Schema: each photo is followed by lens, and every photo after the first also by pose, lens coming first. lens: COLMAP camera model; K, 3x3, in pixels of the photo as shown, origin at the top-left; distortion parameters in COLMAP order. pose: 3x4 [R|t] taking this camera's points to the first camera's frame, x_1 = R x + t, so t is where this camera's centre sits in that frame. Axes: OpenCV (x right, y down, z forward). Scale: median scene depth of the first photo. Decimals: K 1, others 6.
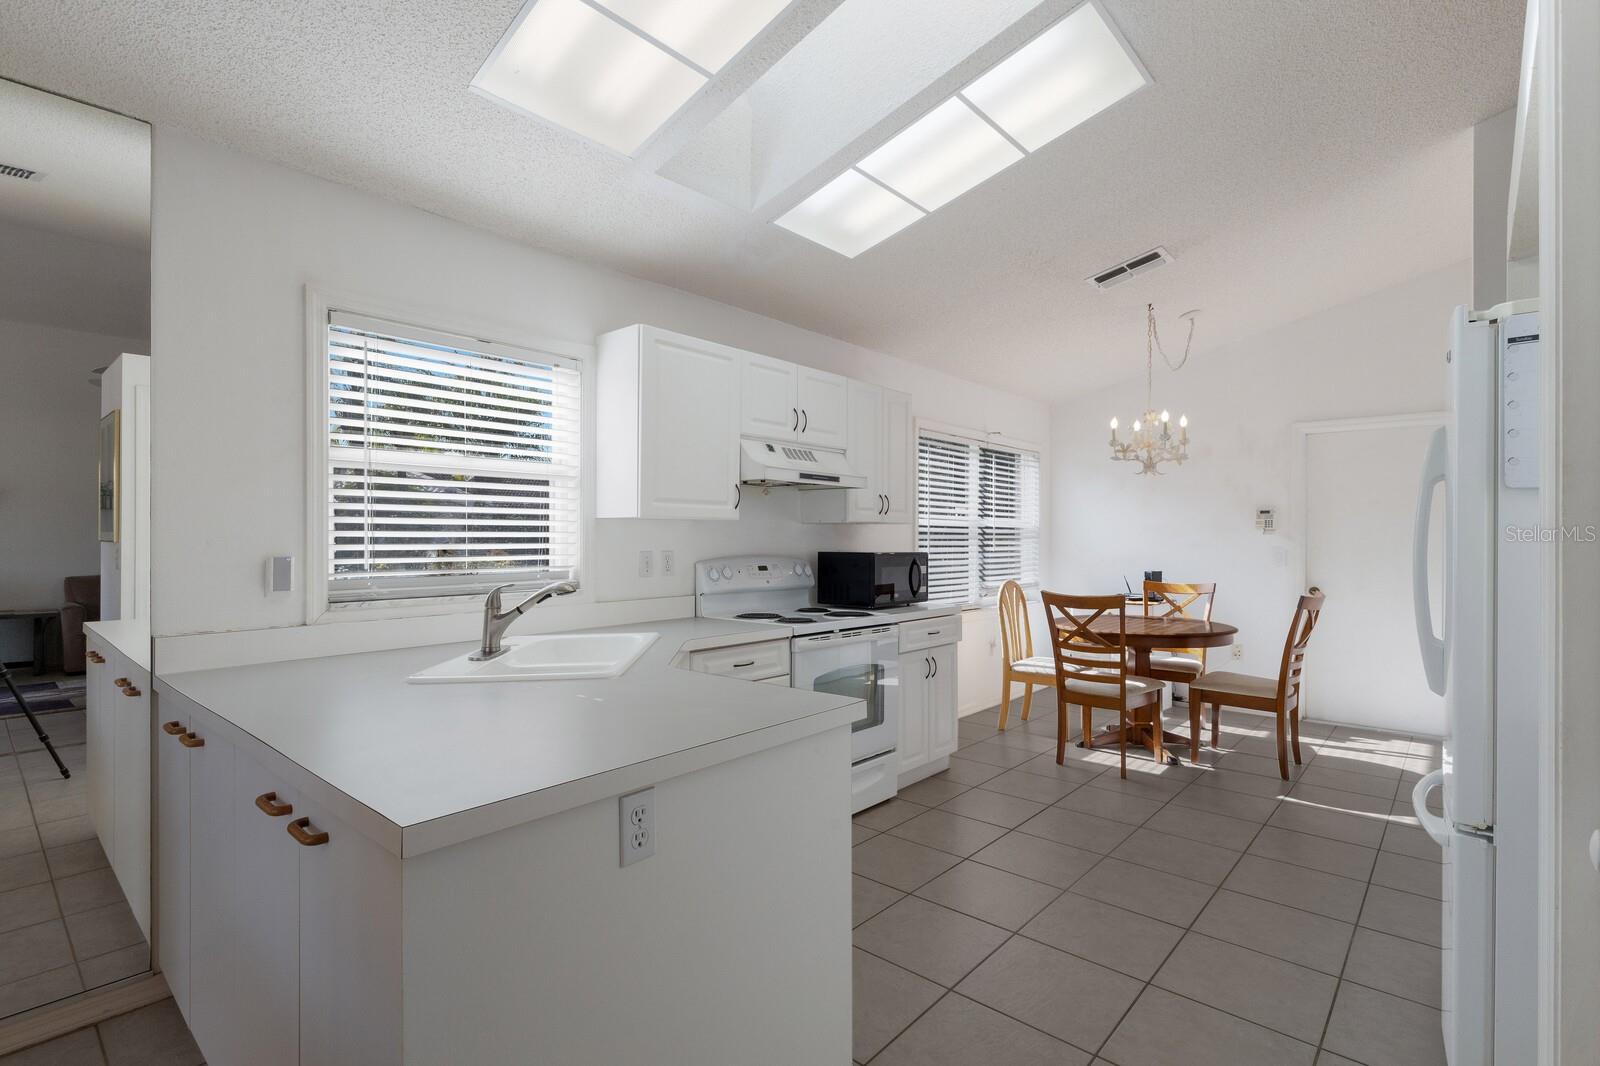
lens RADIAL K [[753.5, 0, 791.4], [0, 753.5, 538.5], [0, 0, 1]] dist [-0.001055, -0.000307]
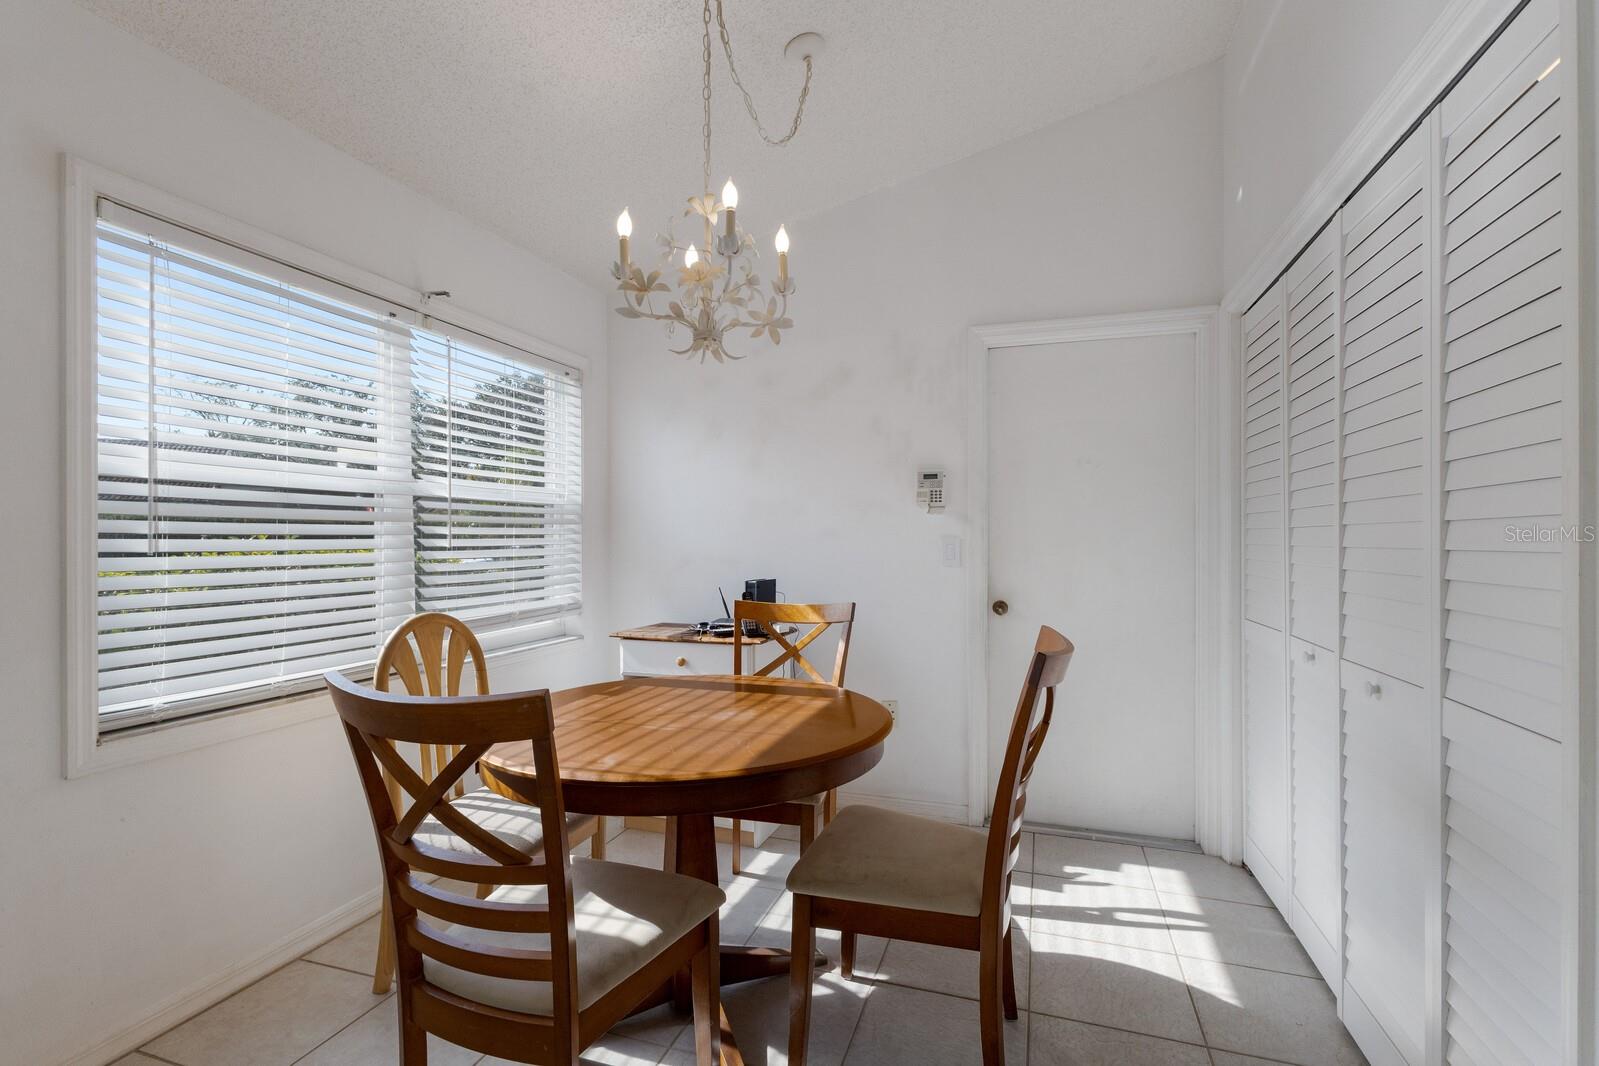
lens RADIAL K [[706.5, 0, 799.5], [0, 706.5, 533.0], [0, 0, 1]] dist [0.005466, -0.001117]
pose [[0.916547, 0.001576, 0.399924, 0.320598], [0.001301, 0.999975, -0.006921, 0.012821], [-0.399925, 0.006864, 0.916522, 0.545315]]
